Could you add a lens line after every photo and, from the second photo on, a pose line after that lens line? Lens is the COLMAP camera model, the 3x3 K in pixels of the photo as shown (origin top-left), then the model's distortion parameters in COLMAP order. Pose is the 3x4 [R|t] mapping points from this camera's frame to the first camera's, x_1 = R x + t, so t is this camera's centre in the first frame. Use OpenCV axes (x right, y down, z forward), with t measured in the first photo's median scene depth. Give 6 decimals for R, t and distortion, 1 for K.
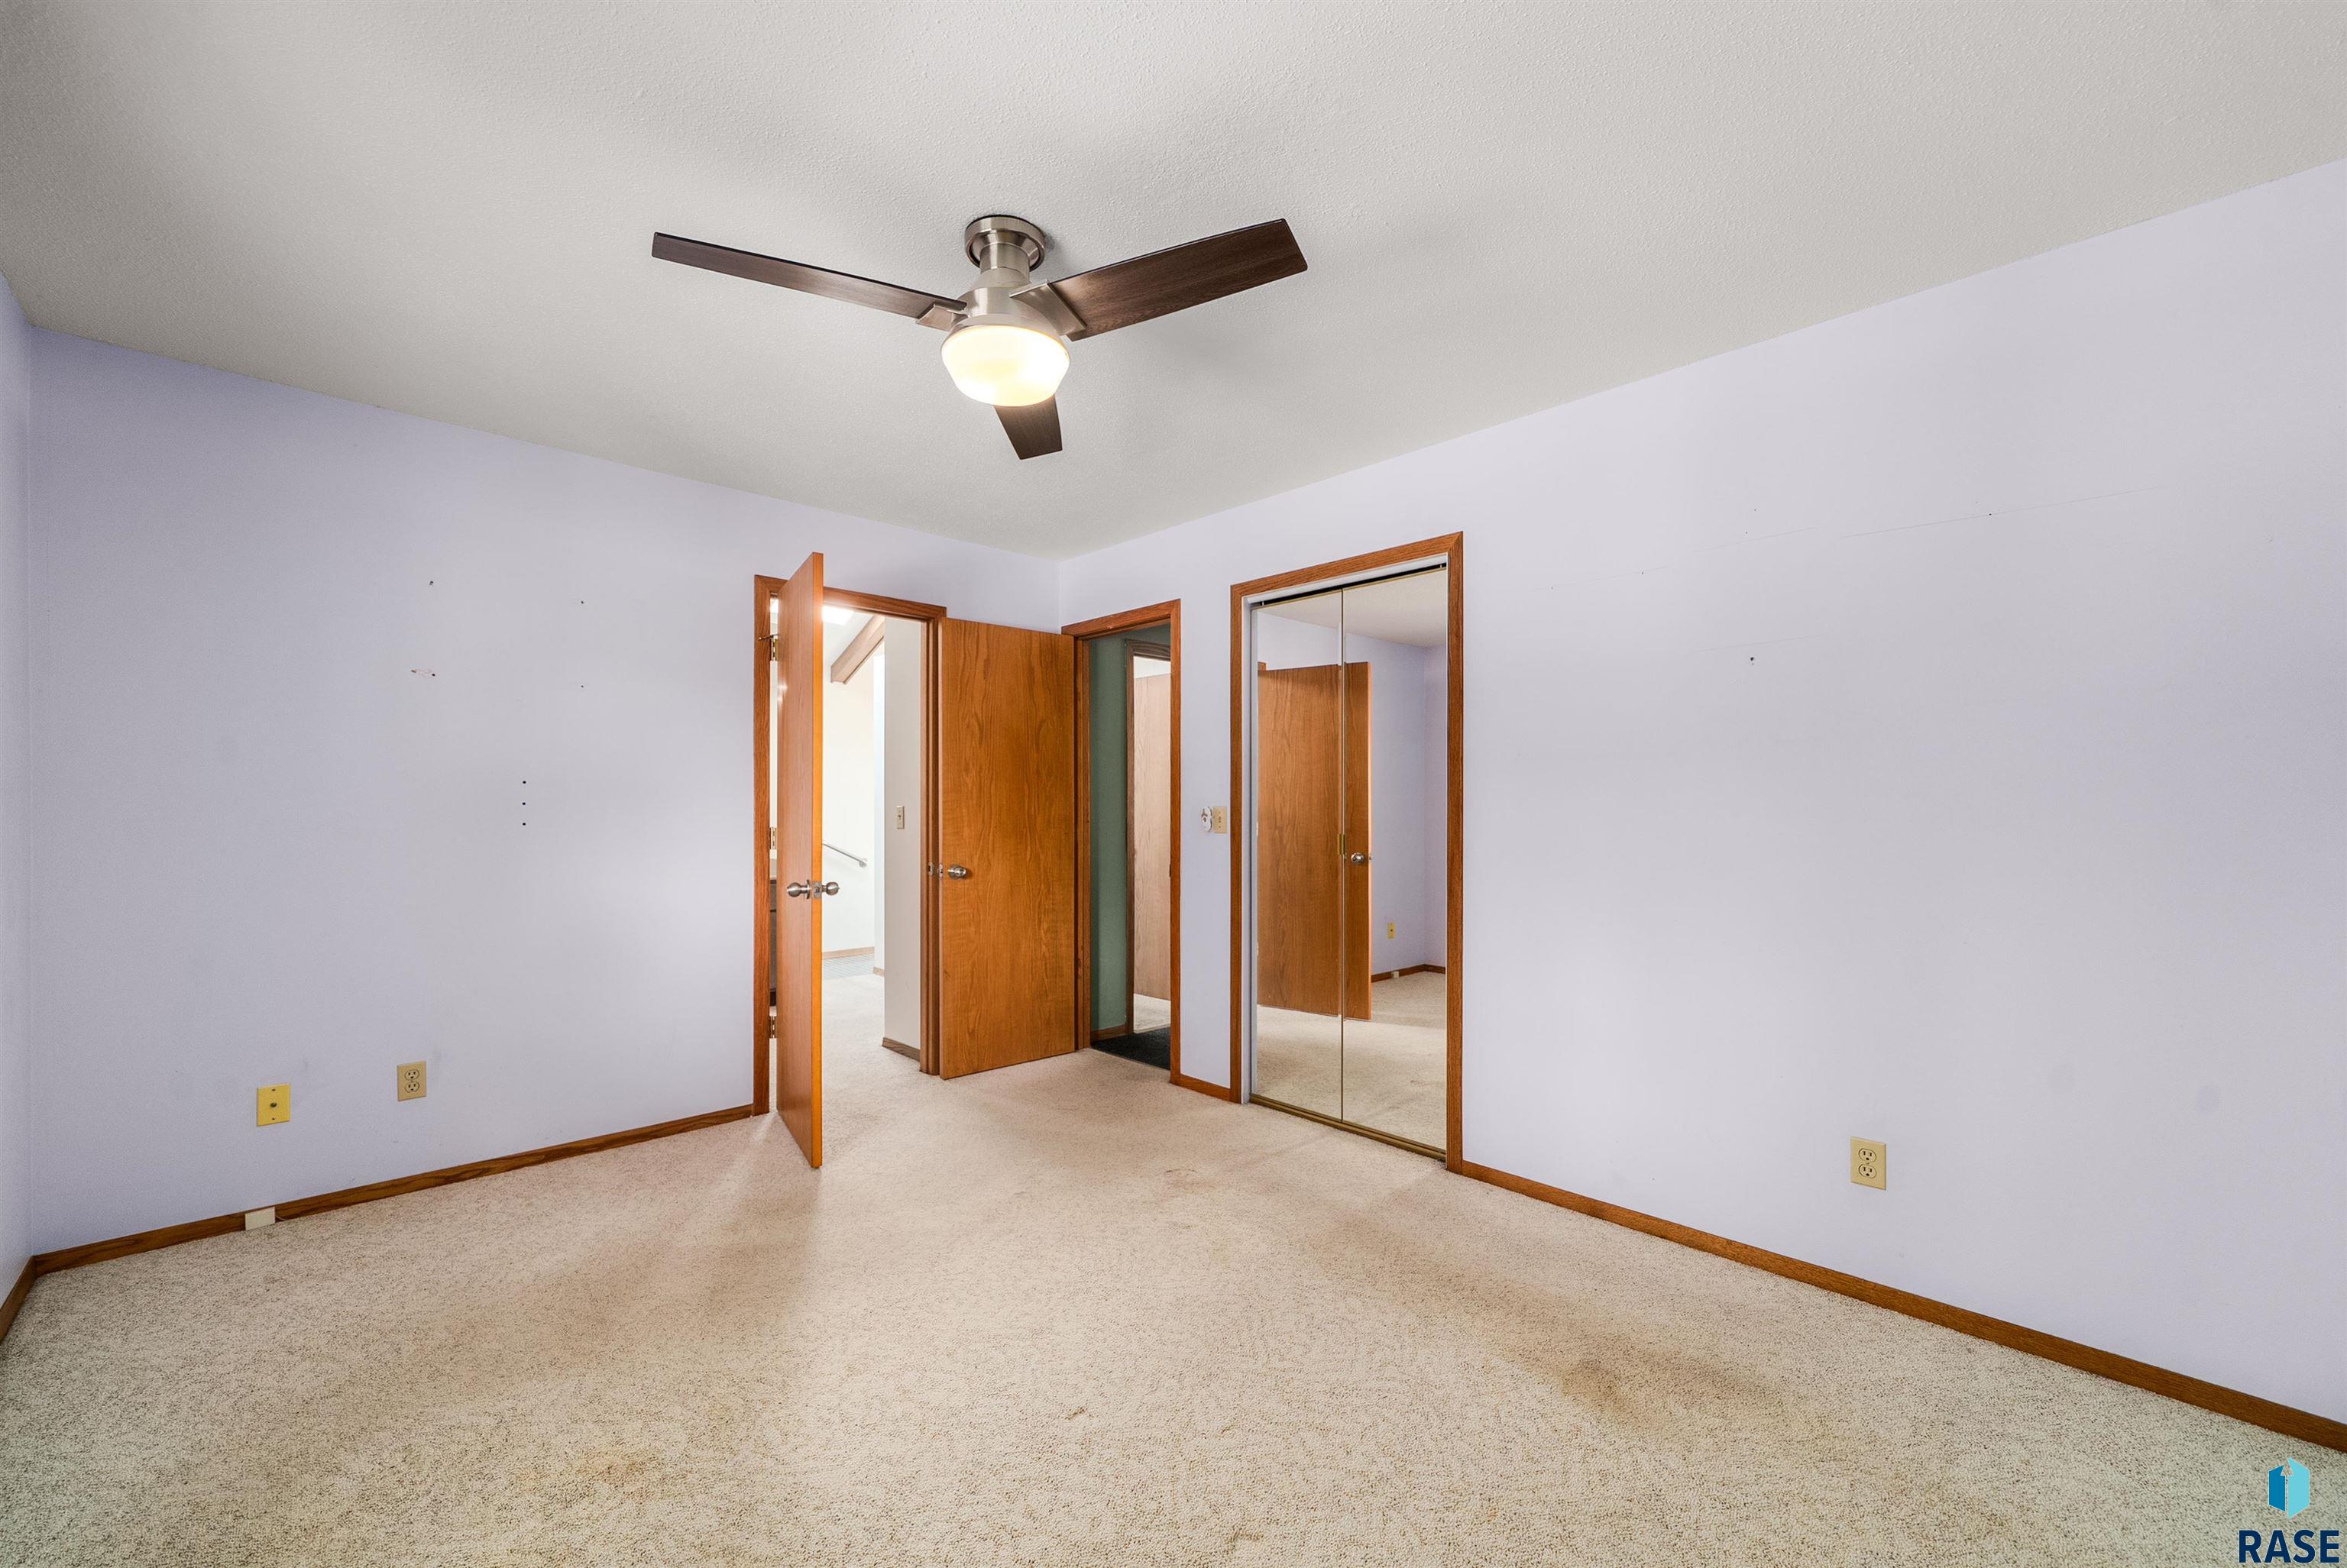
lens RADIAL K [[937.7, 0, 1166.3], [0, 937.7, 798.8], [0, 0, 1]] dist [-0.000464, 0.000480]
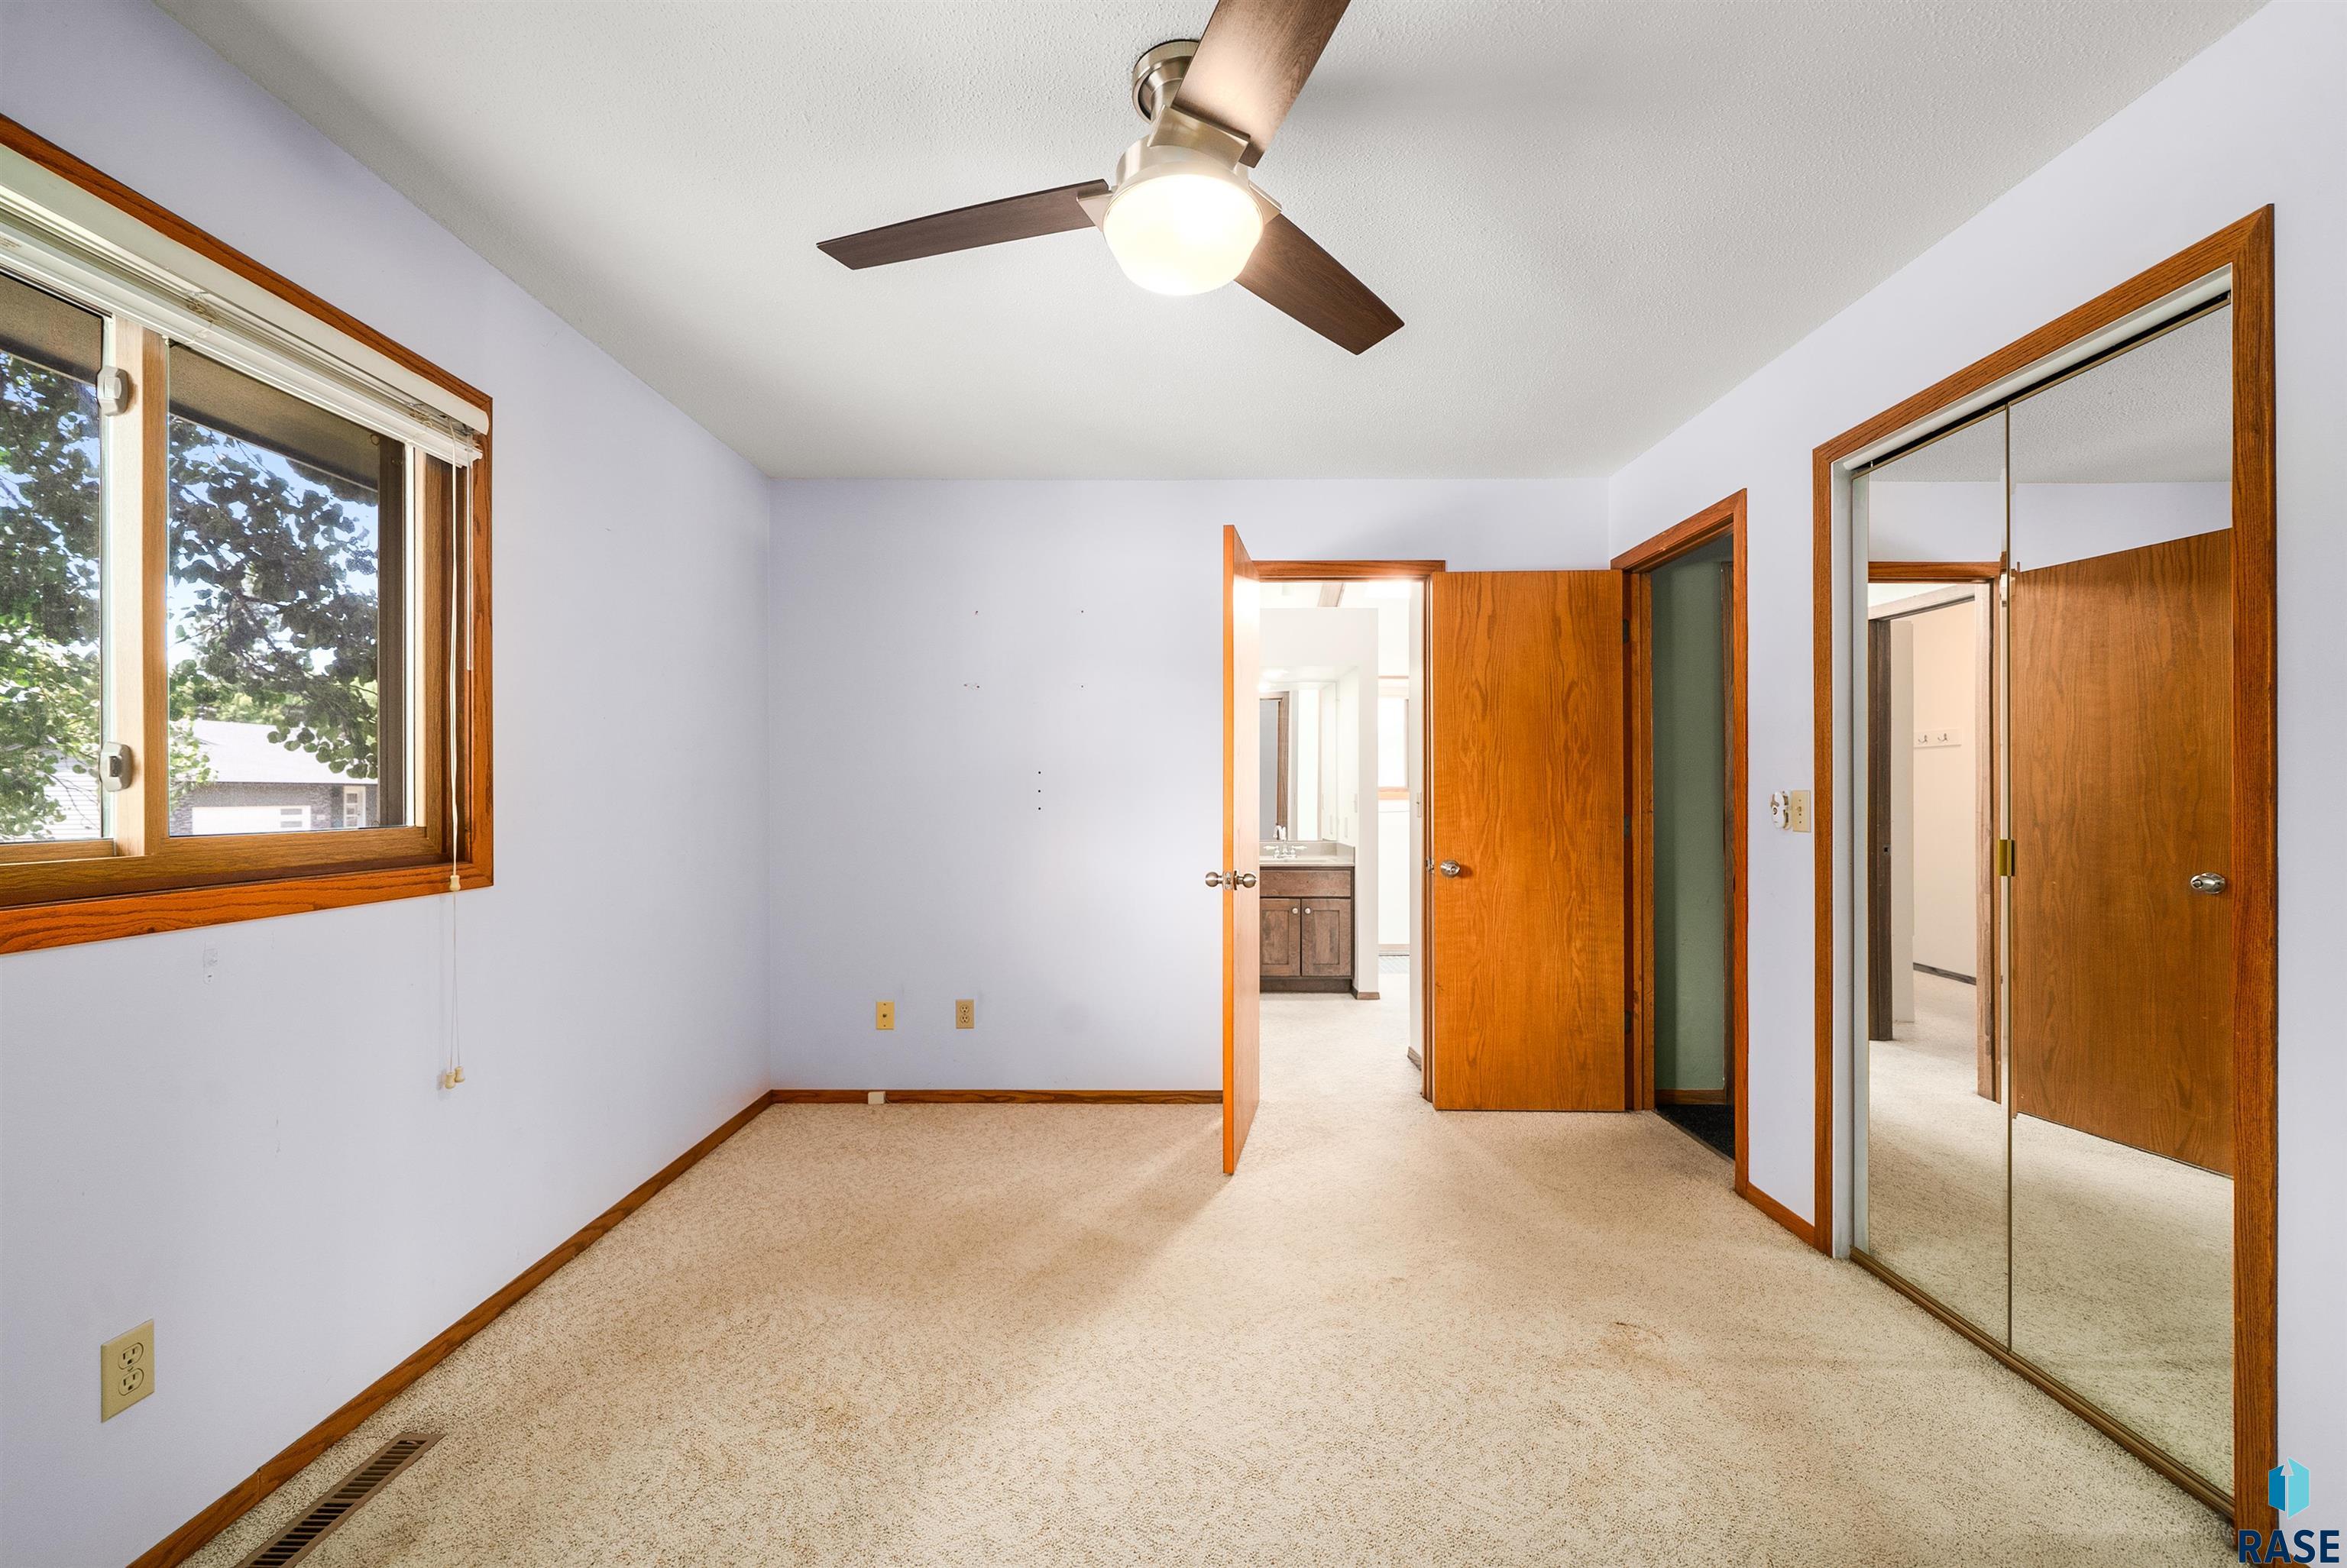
lens RADIAL K [[937.7, 0, 1170.5], [0, 937.7, 785.2], [0, 0, 1]] dist [-0.000464, 0.000480]
pose [[0.718606, -0.007072, -0.695382, 0.218945], [0.008247, 0.999965, -0.001647, 0.001465], [0.695369, -0.004552, 0.718638, 0.249064]]
